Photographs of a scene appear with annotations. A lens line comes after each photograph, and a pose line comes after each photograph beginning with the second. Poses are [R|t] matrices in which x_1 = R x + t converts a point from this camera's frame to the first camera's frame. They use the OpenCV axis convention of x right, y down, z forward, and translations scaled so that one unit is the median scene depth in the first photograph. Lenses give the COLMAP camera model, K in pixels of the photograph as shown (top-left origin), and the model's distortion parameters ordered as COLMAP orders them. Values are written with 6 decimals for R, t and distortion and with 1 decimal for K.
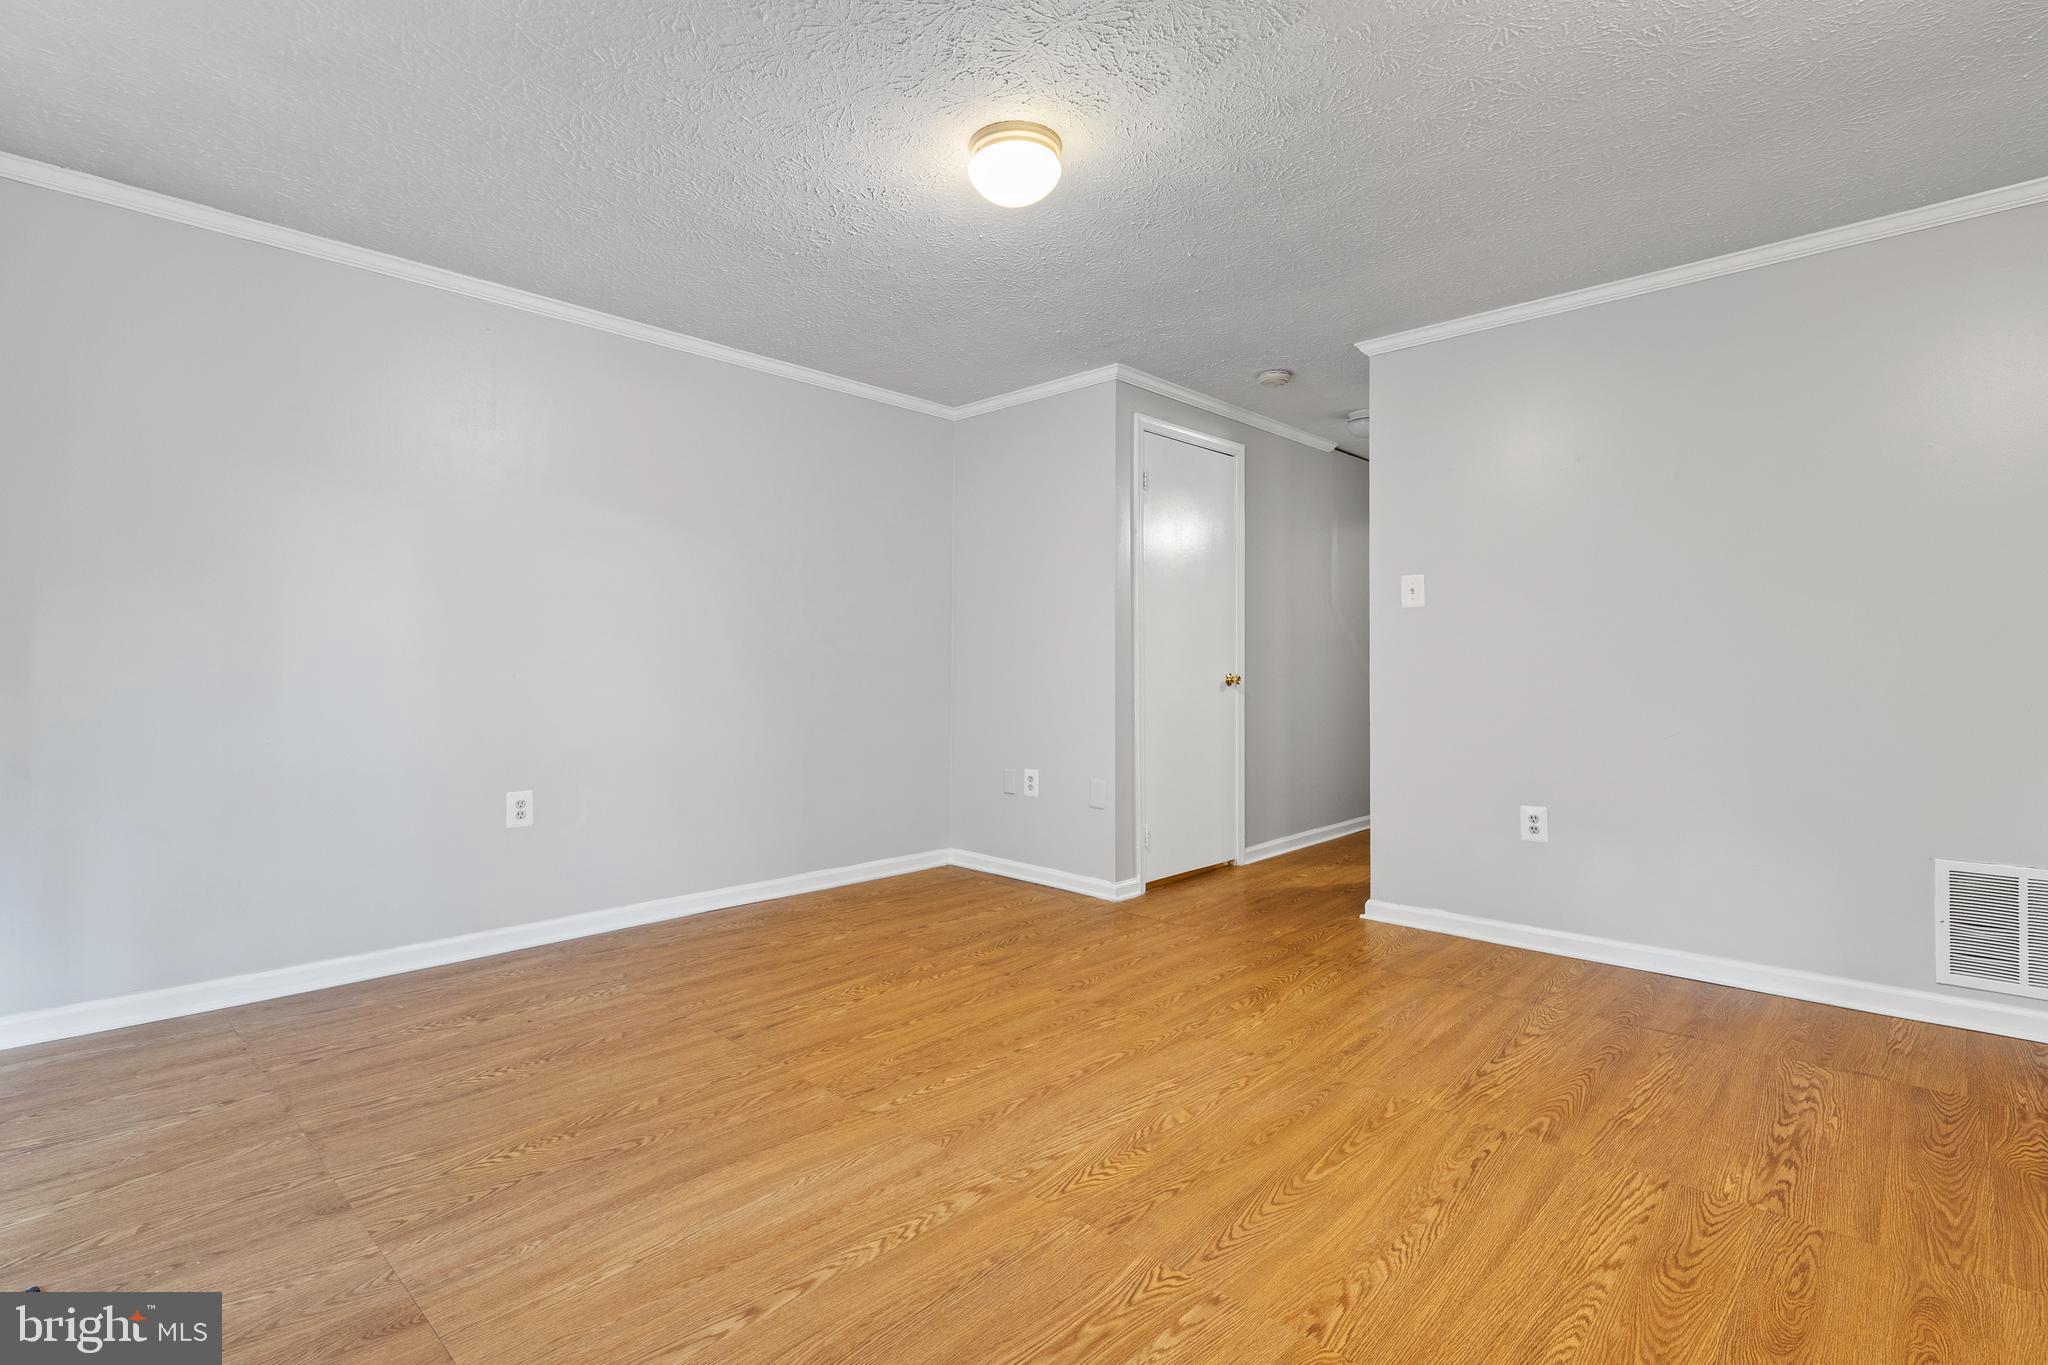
lens RADIAL K [[960.1, 0, 1022.5], [0, 960.1, 662.4], [0, 0, 1]] dist [0.000538, 0.000321]
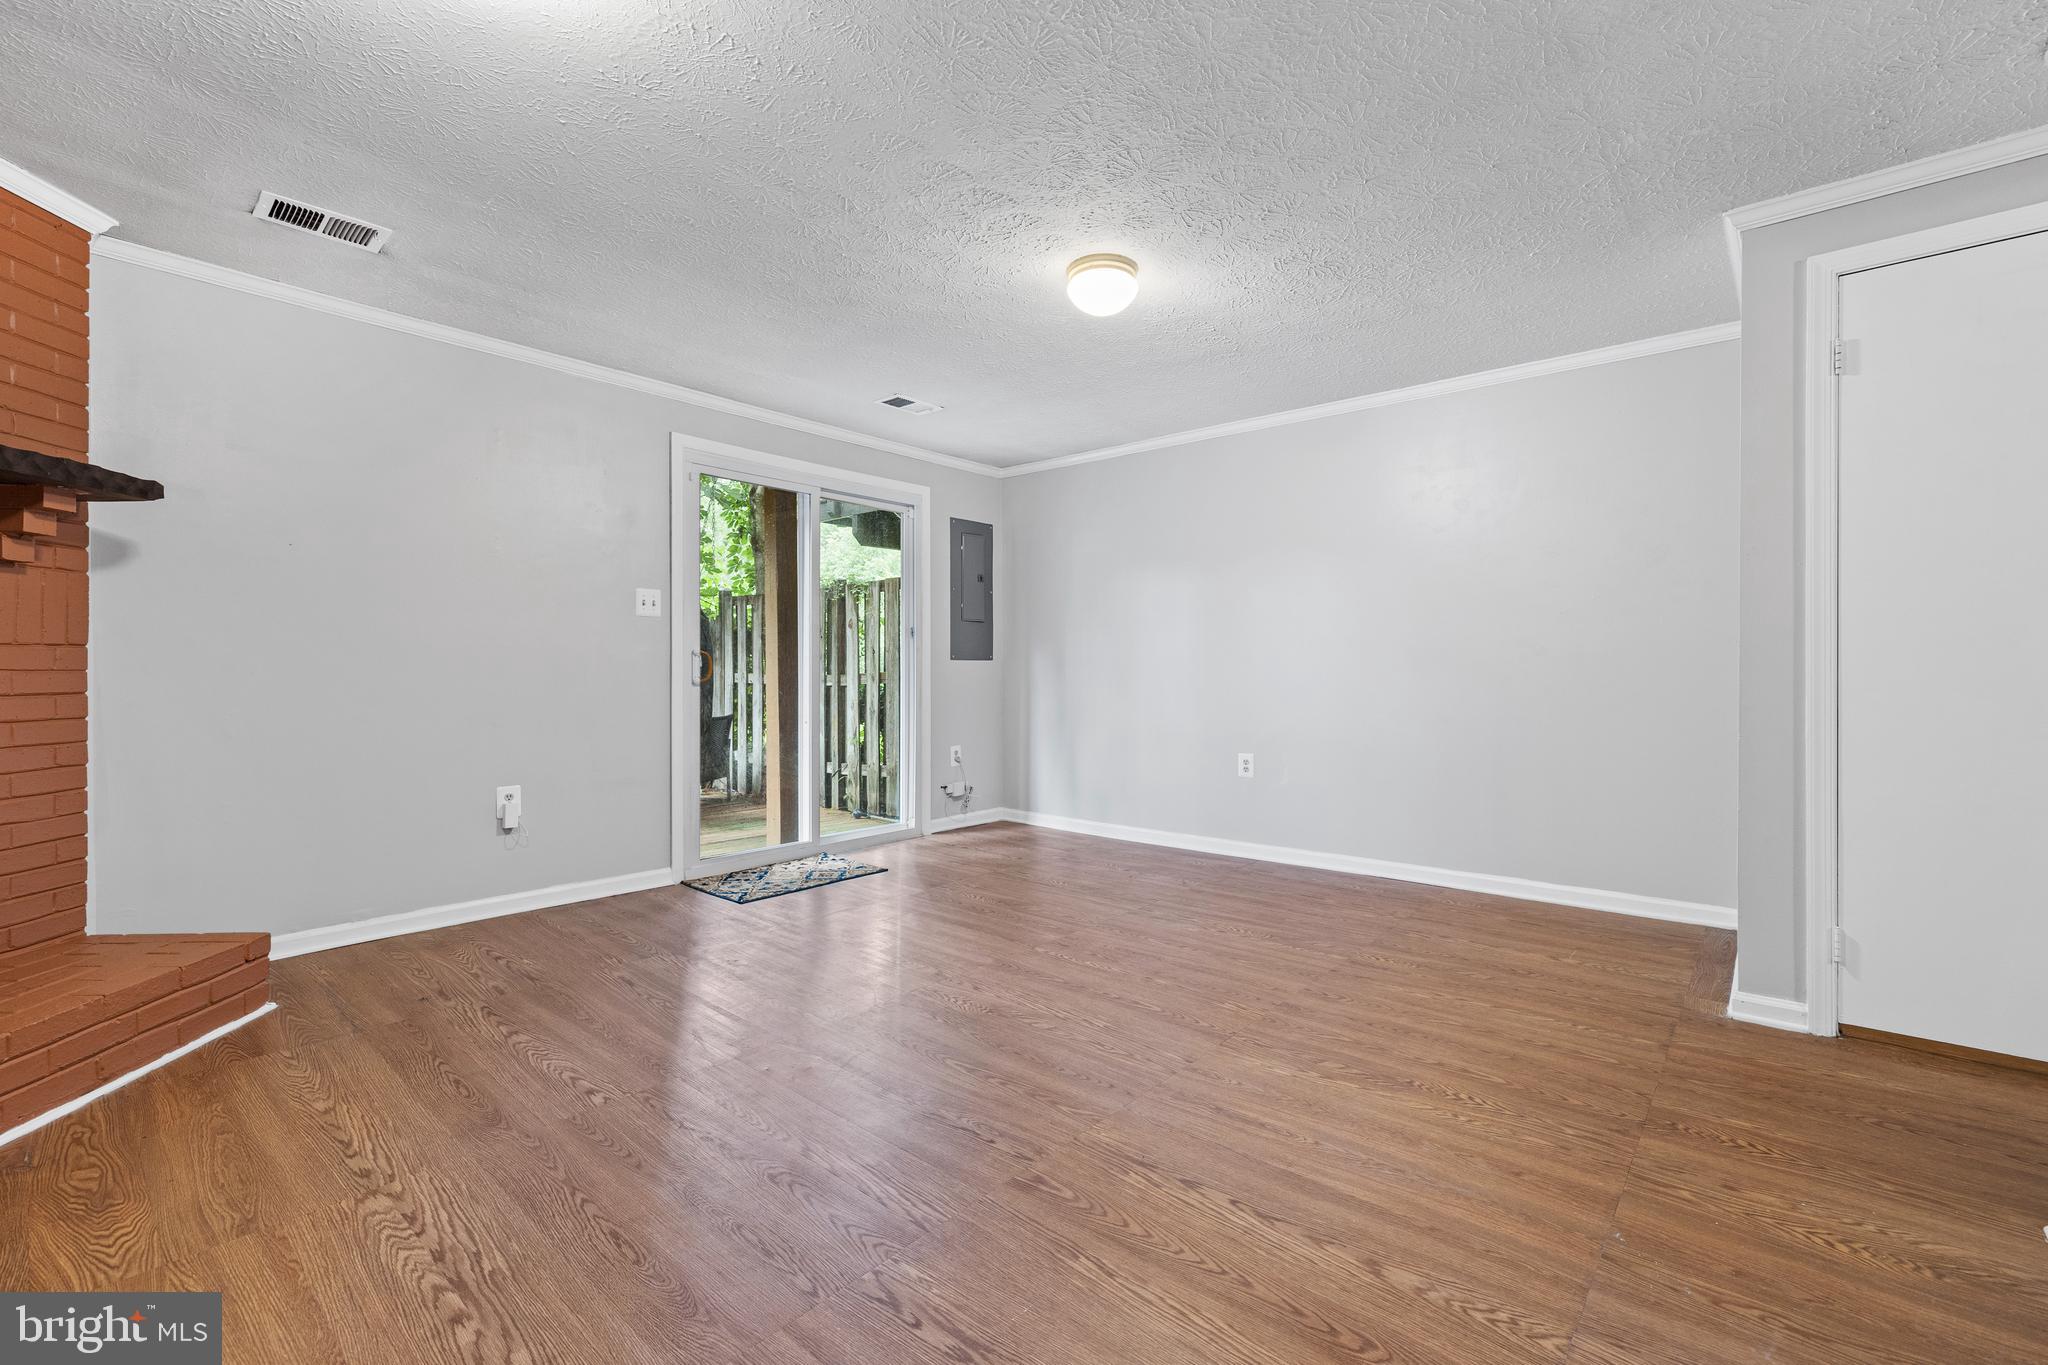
lens RADIAL K [[869.4, 0, 1021.8], [0, 869.4, 671.3], [0, 0, 1]] dist [0.001414, 0.000198]
pose [[0.055398, -0.002531, -0.998461, 1.221157], [0.007057, 0.999973, -0.002143, 0.008190], [0.998439, -0.006927, 0.055414, 0.850164]]
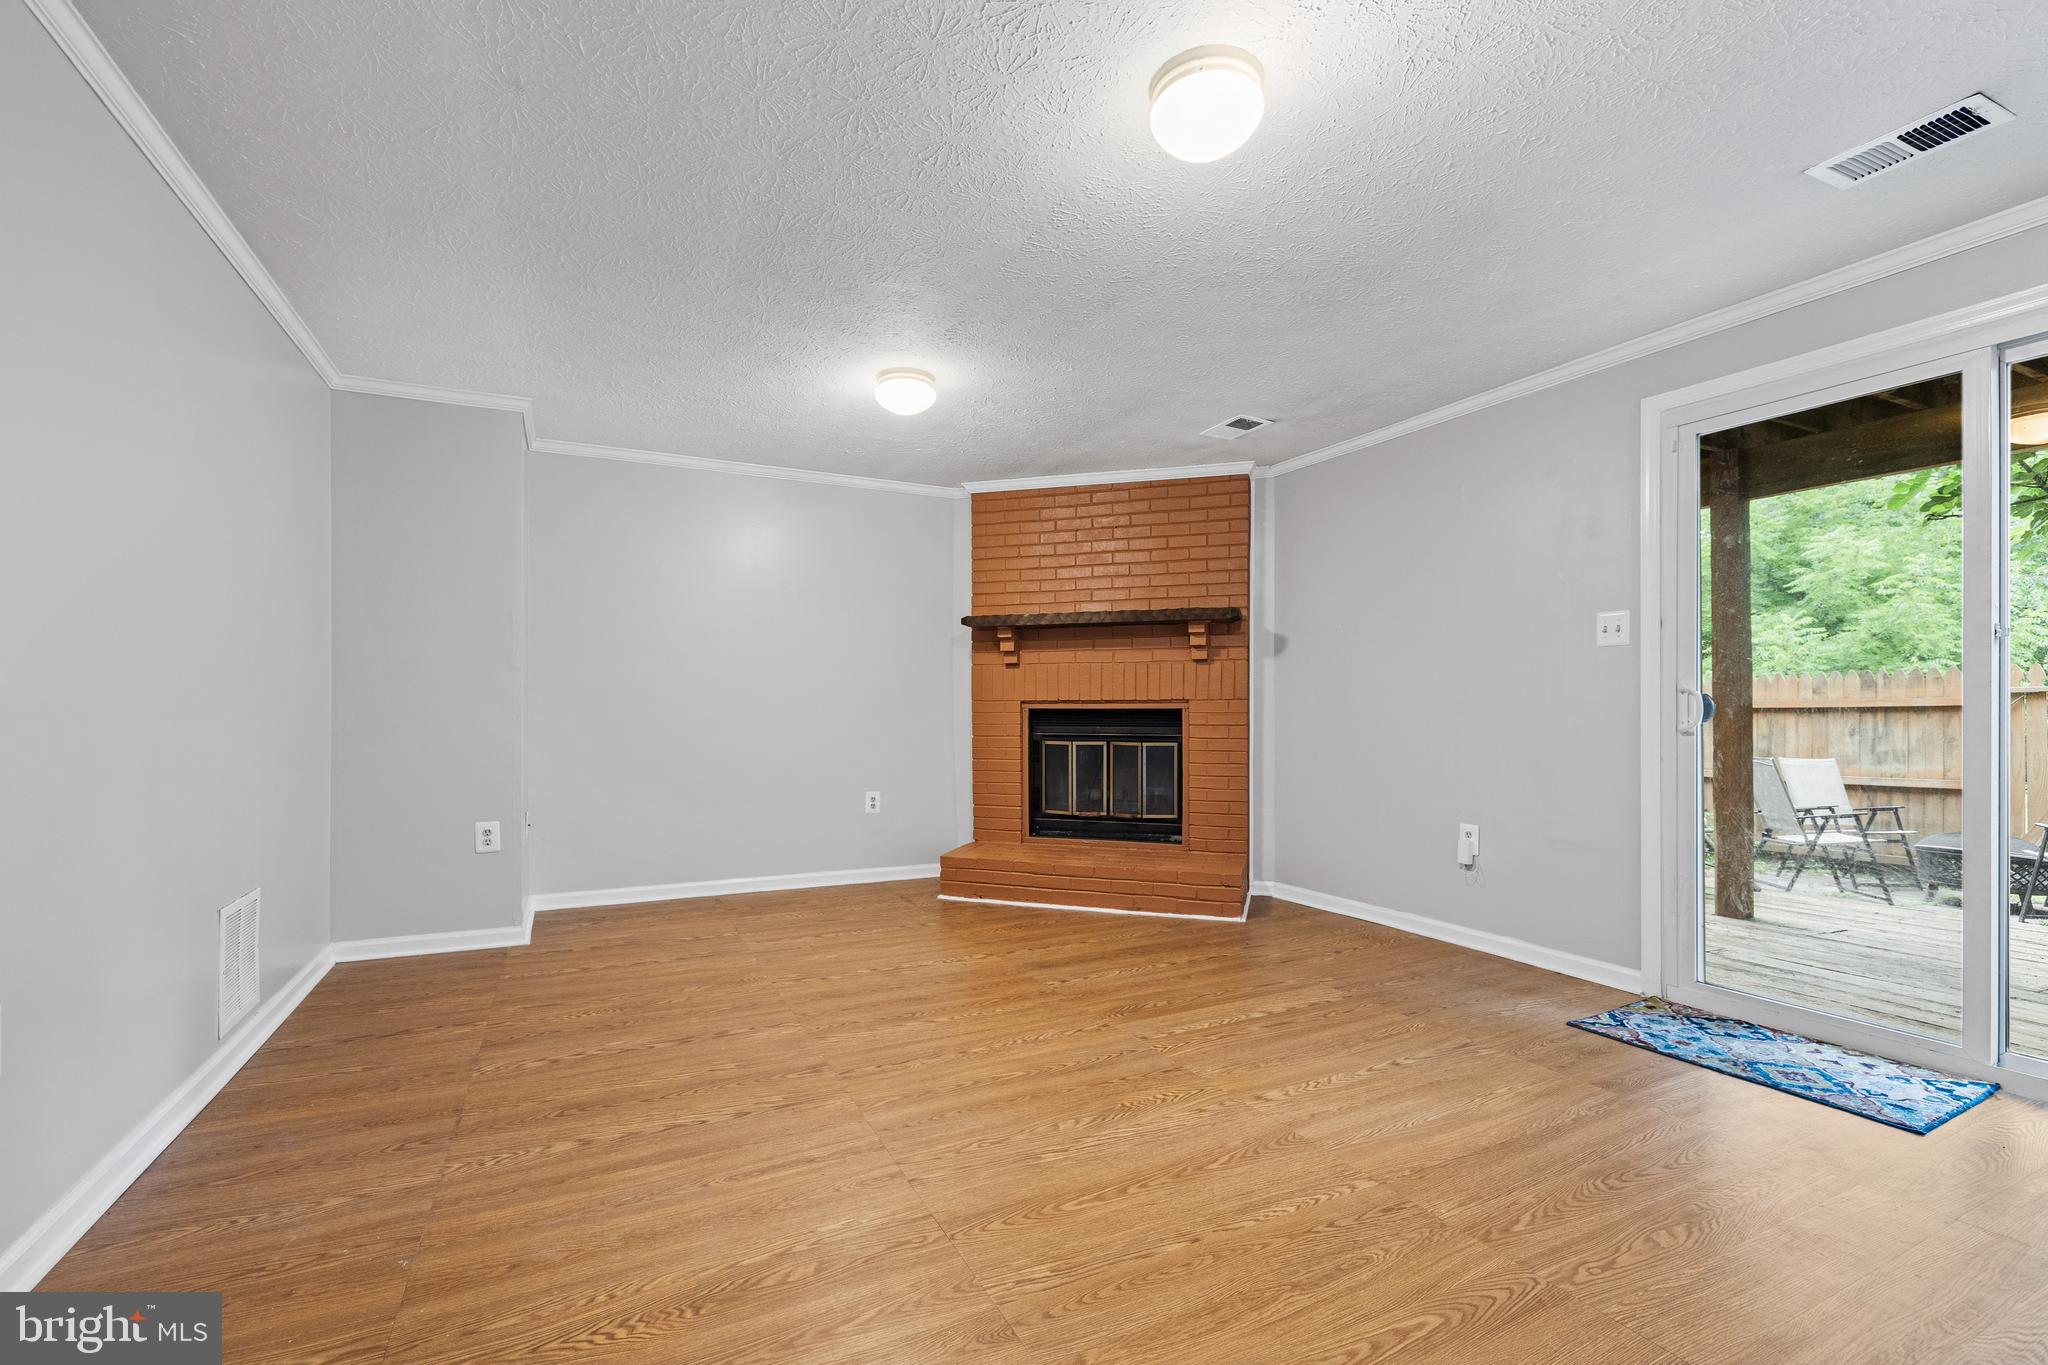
lens RADIAL K [[907.0, 0, 1024.6], [0, 907.0, 711.1], [0, 0, 1]] dist [0.000436, -0.000225]
pose [[-0.942249, -0.003155, 0.334897, -0.122964], [-0.005901, 0.999957, -0.007182, 0.009920], [-0.334860, -0.008744, -0.942227, 1.857165]]
